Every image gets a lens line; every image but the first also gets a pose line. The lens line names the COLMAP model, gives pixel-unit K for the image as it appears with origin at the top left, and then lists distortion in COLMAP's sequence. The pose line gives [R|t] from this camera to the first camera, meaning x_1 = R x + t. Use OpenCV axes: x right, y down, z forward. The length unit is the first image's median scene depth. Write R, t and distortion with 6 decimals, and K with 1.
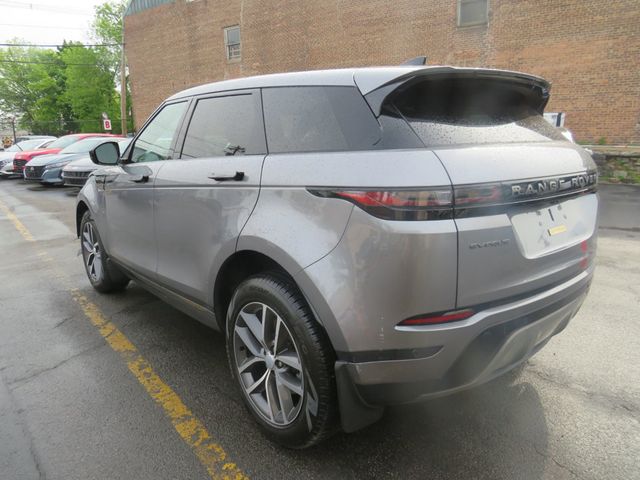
lens RADIAL K [[483.1, 0, 317.9], [0, 483.1, 241.9], [0, 0, 1]] dist [-0.009214, 0.008528]
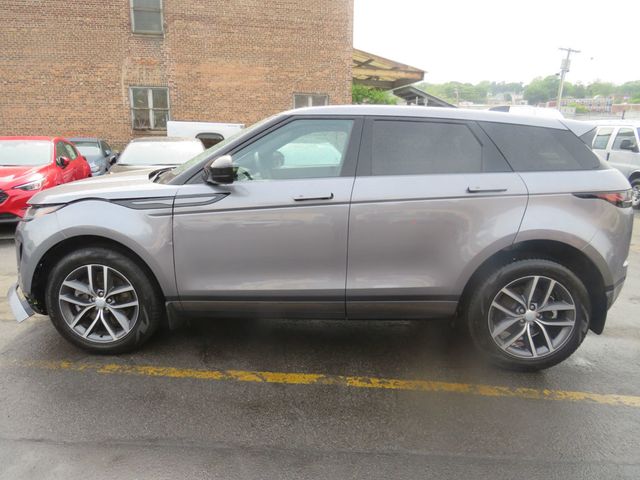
lens RADIAL K [[483.1, 0, 317.7], [0, 483.1, 237.8], [0, 0, 1]] dist [-0.009214, 0.008528]
pose [[0.658217, -0.138384, 0.740001, -0.281421], [0.146529, 0.987711, 0.054372, -0.028116], [-0.738431, 0.072644, 0.670405, 0.088706]]
